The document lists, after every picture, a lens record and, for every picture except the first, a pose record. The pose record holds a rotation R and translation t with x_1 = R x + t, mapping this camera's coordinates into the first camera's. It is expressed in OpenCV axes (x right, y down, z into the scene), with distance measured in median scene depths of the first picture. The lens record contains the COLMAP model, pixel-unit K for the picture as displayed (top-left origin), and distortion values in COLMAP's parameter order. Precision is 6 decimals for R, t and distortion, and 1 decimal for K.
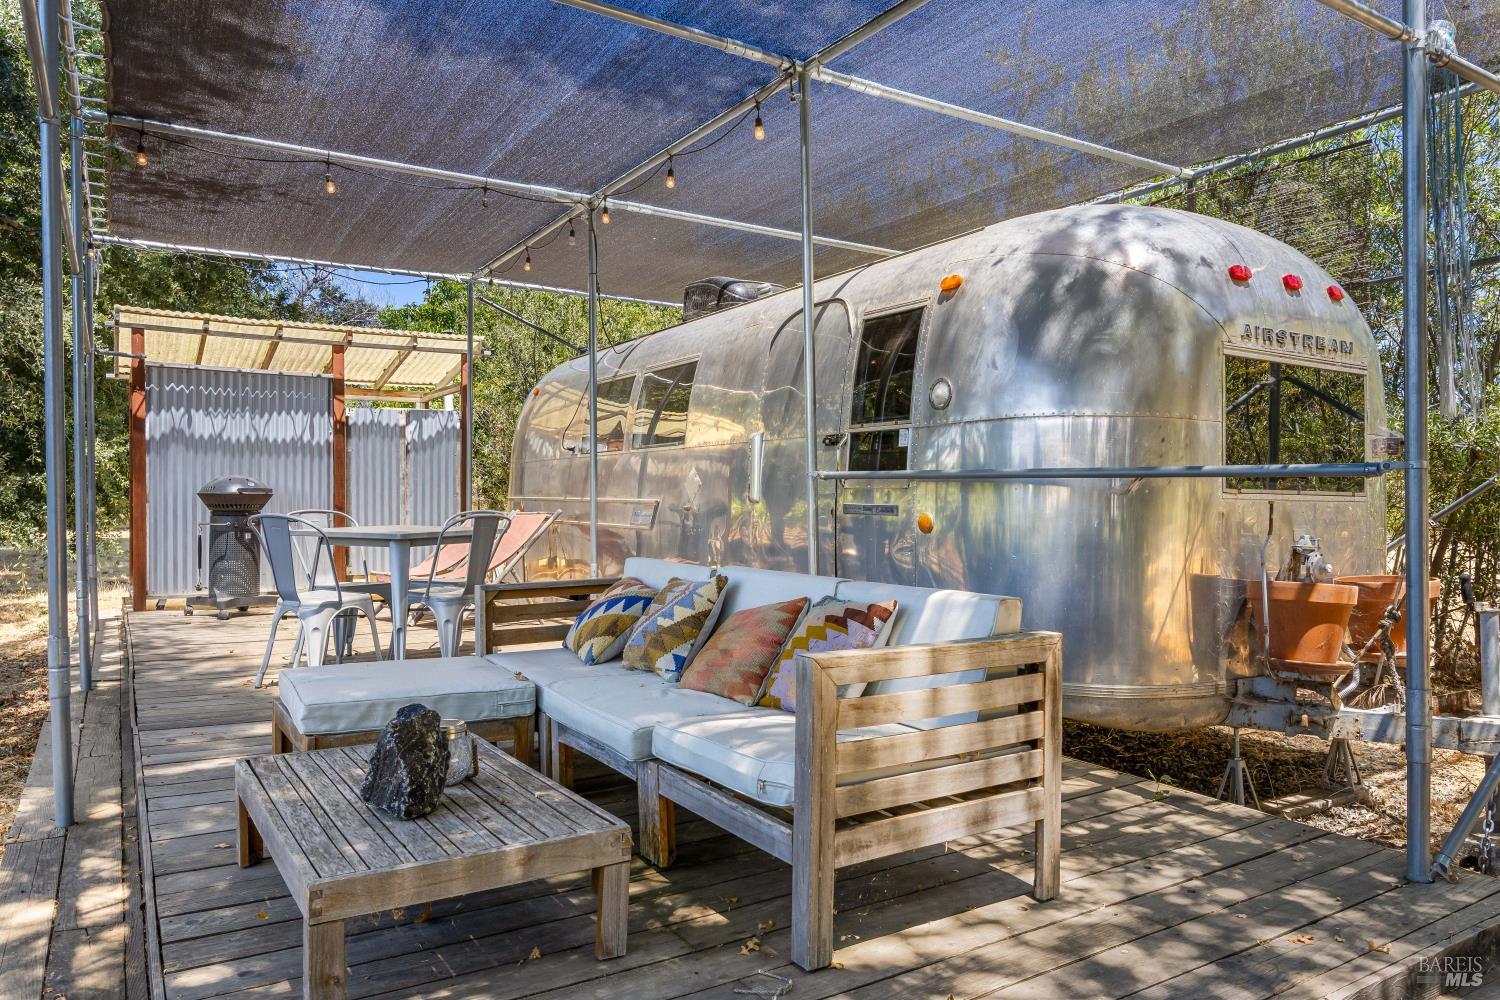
lens RADIAL K [[1027.0, 0, 750.9], [0, 1027.0, 494.8], [0, 0, 1]] dist [-0.001938, -0.002780]
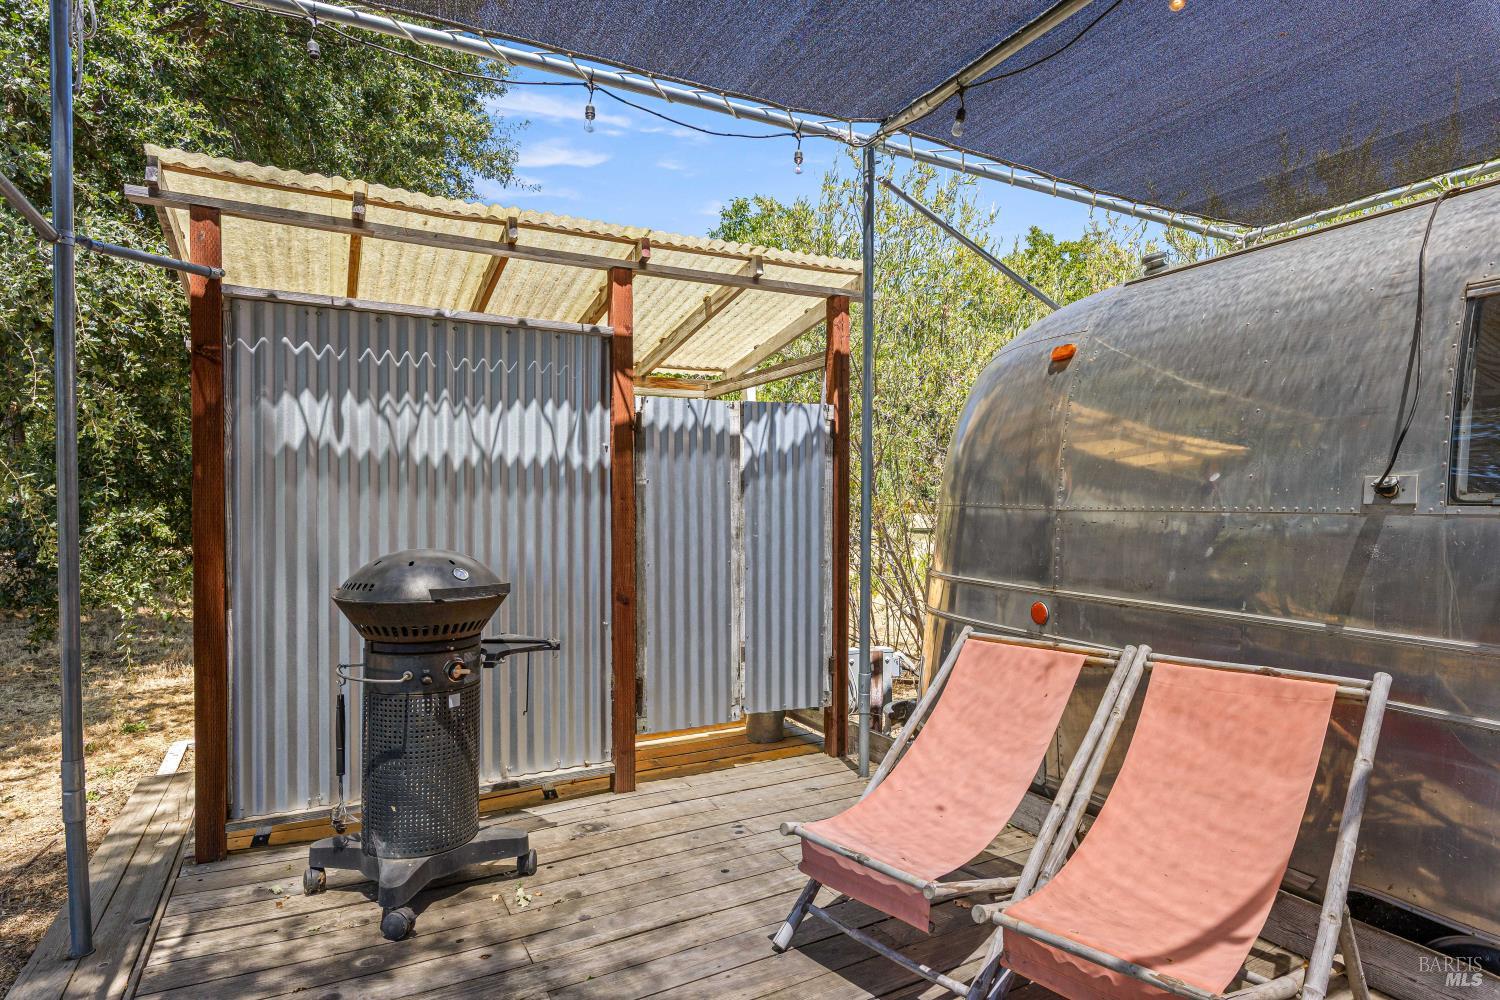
lens RADIAL K [[832.2, 0, 750.6], [0, 832.2, 509.2], [0, 0, 1]] dist [-0.000951, 0.000964]
pose [[0.997318, 0.000560, -0.073183, -0.320121], [-0.000190, 0.999987, 0.005057, -0.033347], [0.073185, -0.005030, 0.997306, 0.624325]]
